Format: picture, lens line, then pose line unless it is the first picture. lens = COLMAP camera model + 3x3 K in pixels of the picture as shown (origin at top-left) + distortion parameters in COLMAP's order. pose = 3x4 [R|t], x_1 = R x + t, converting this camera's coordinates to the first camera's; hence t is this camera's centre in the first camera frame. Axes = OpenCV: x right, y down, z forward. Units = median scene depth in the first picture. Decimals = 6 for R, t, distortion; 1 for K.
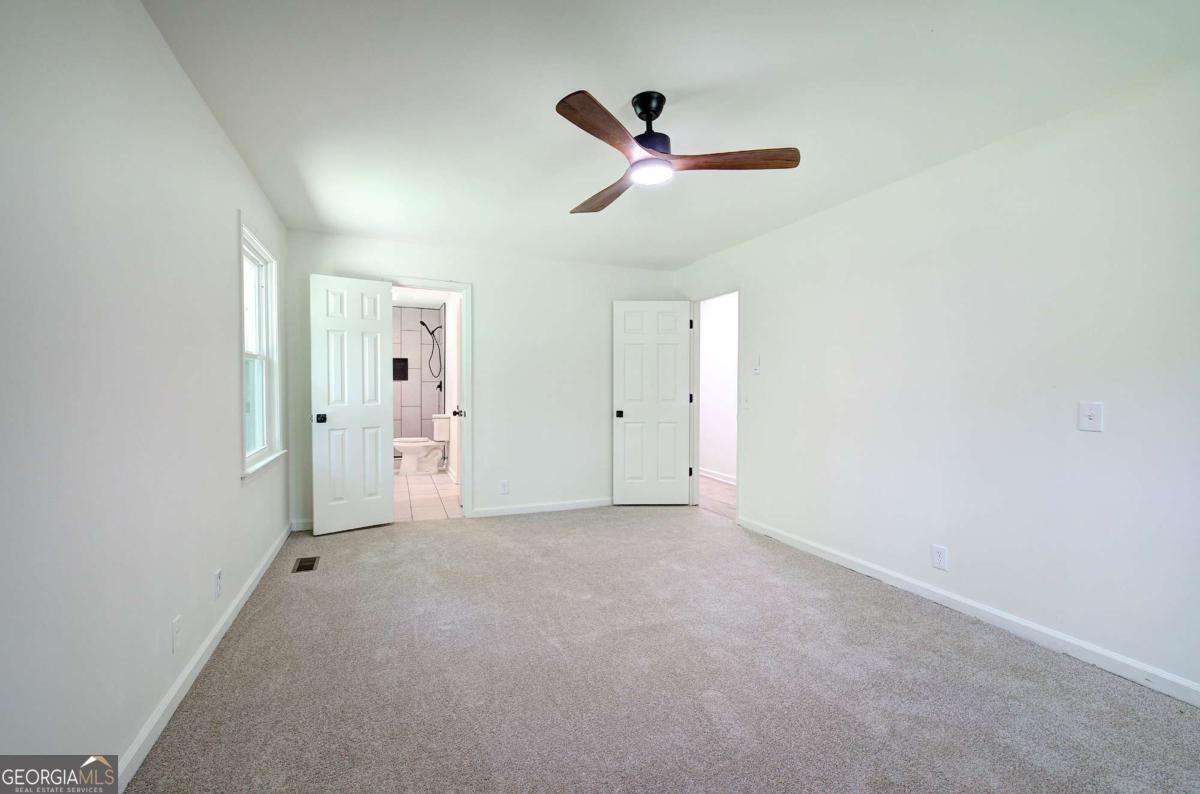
lens RADIAL K [[508.5, 0, 595.7], [0, 508.5, 394.3], [0, 0, 1]] dist [-0.004182, 0.001103]
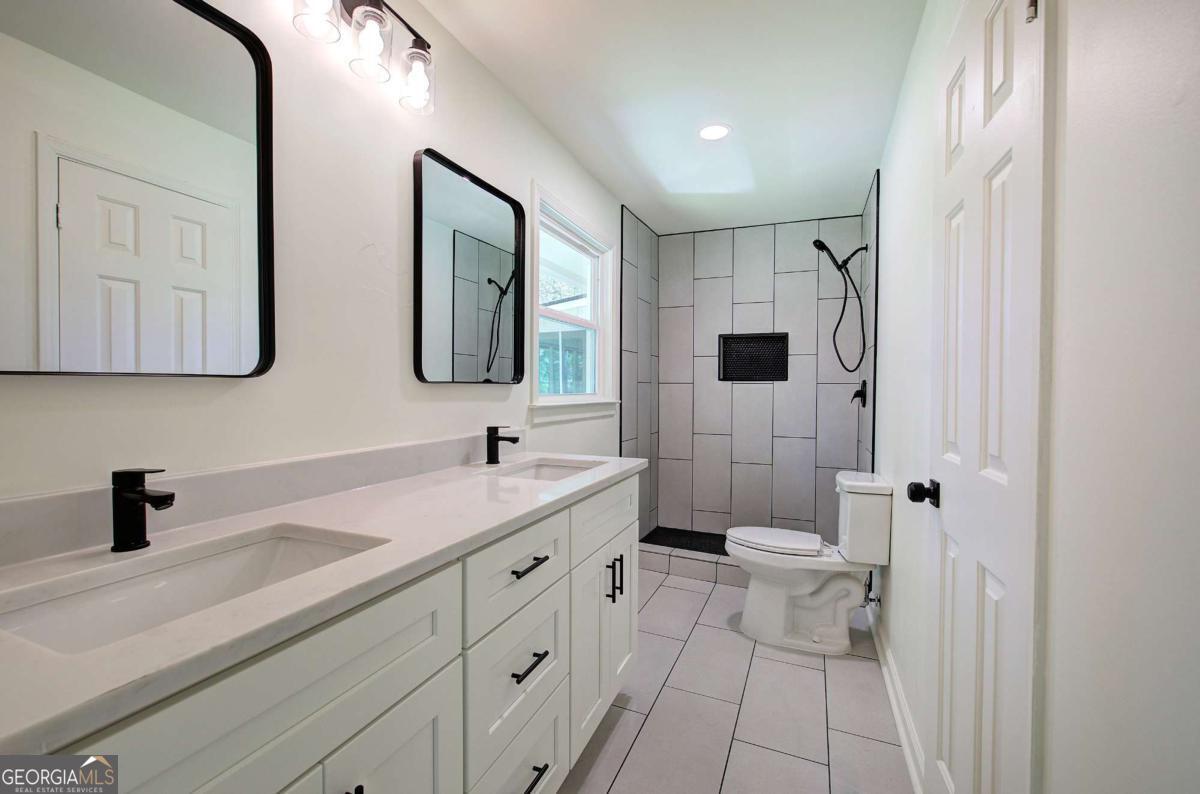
lens RADIAL K [[508.5, 0, 609.4], [0, 508.5, 393.6], [0, 0, 1]] dist [-0.004182, 0.001103]
pose [[0.725179, 0.009150, -0.688499, -0.179151], [-0.023434, 0.999660, -0.011397, -0.007011], [0.688161, 0.024399, 0.725147, 0.587737]]
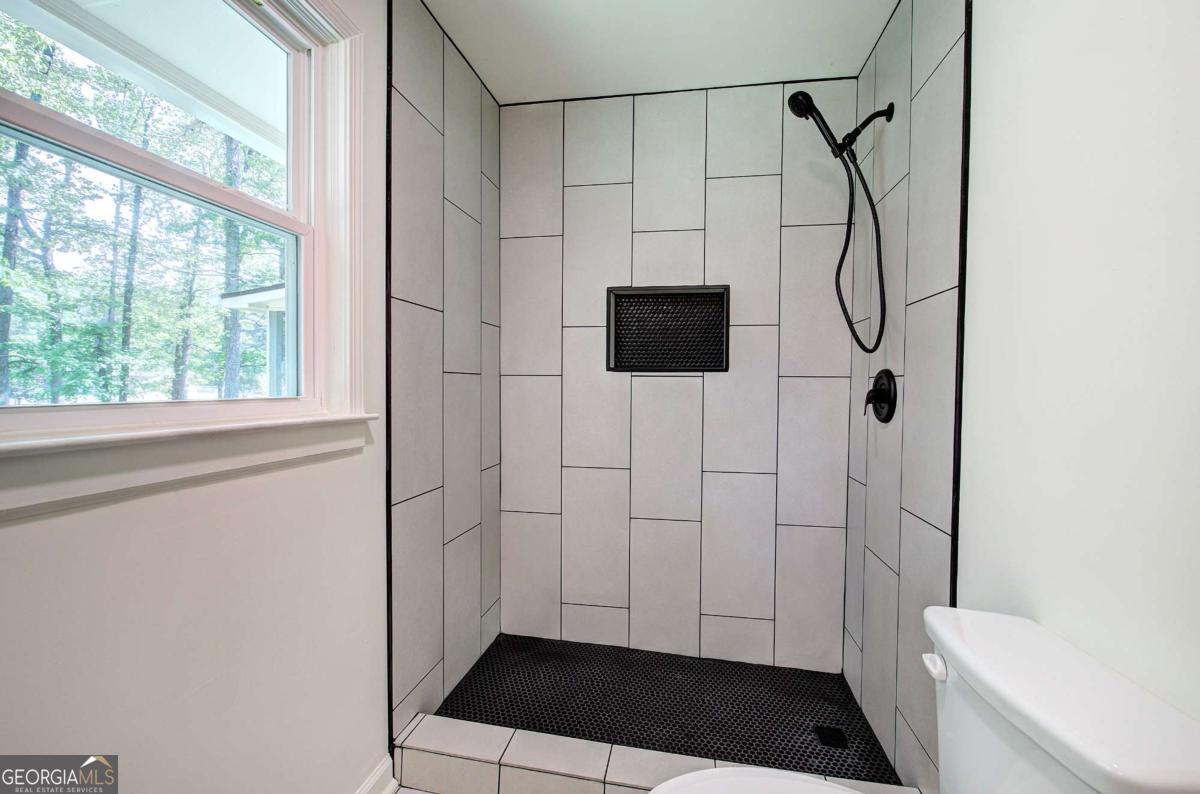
lens RADIAL K [[508.5, 0, 599.1], [0, 508.5, 394.0], [0, 0, 1]] dist [-0.004182, 0.001103]
pose [[0.847335, 0.011097, -0.530942, -0.304725], [-0.019737, 0.999749, -0.010604, -0.012790], [0.530691, 0.019465, 0.847342, 0.791306]]
